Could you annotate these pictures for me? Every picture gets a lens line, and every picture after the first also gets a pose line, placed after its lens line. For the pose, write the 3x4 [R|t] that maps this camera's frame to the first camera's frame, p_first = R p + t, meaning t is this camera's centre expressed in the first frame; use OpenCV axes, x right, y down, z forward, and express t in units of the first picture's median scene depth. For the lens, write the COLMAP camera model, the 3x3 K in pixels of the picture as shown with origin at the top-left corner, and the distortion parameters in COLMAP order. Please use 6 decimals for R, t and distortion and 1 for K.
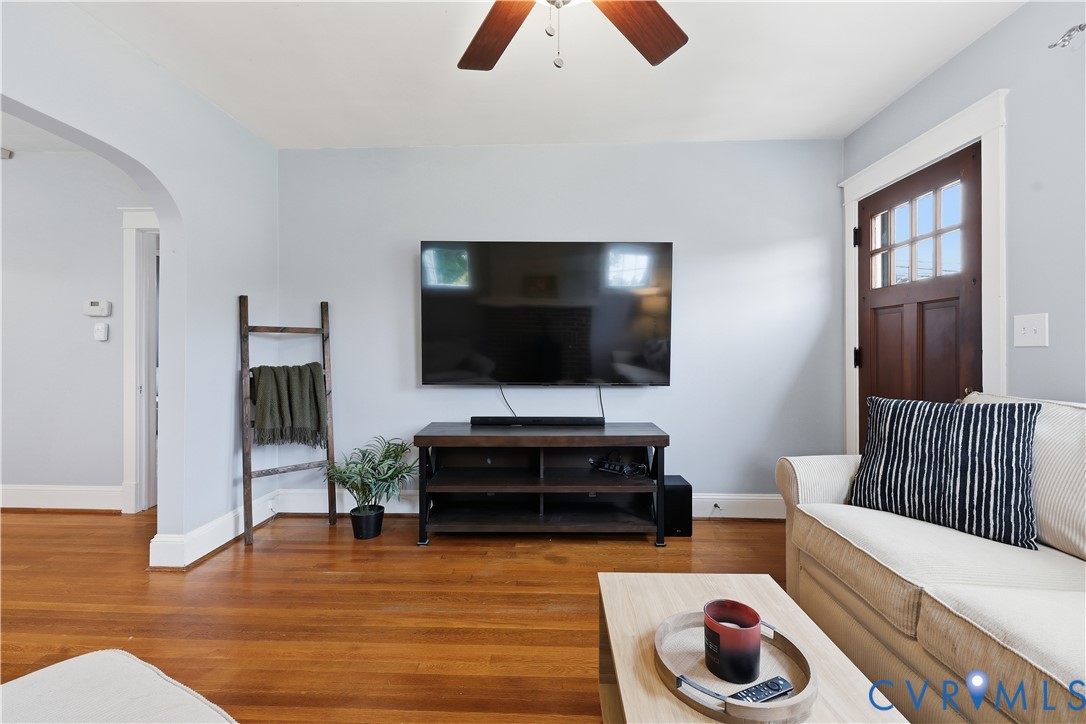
lens RADIAL K [[446.8, 0, 540.7], [0, 446.8, 351.9], [0, 0, 1]] dist [0.000715, 0.000100]
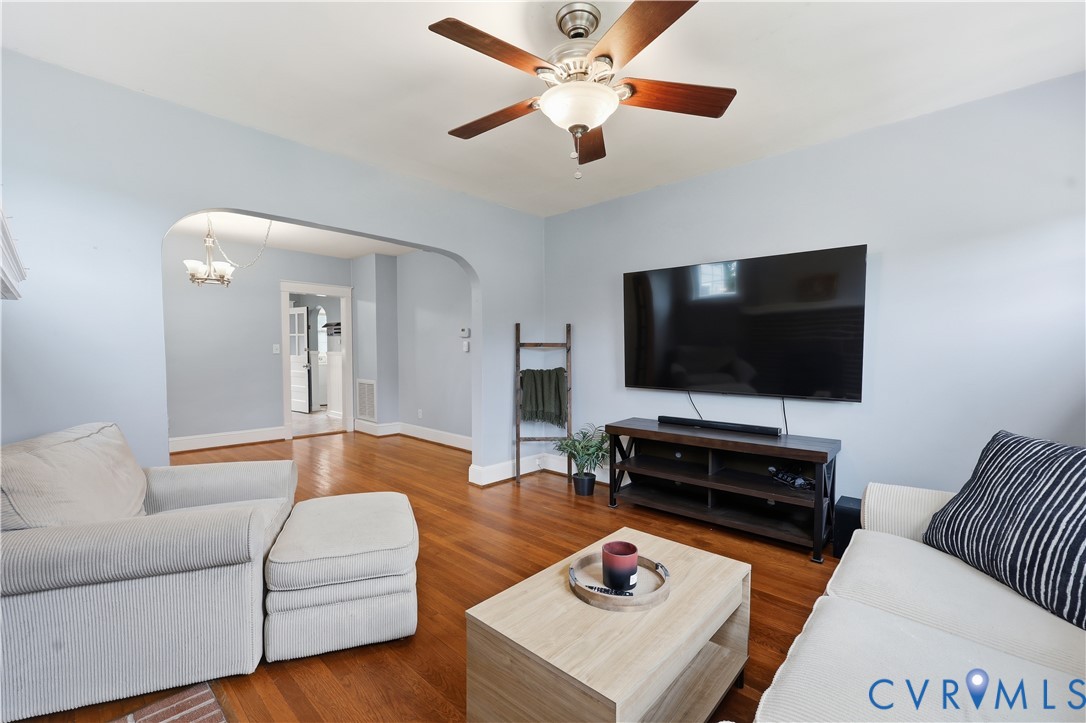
lens RADIAL K [[446.5, 0, 572.3], [0, 446.5, 378.0], [0, 0, 1]] dist [-0.000272, 0.000079]
pose [[0.783976, 0.039098, -0.619558, 0.426328], [-0.003848, 0.998302, 0.058130, -0.027157], [0.620779, -0.043188, 0.782795, -0.089824]]
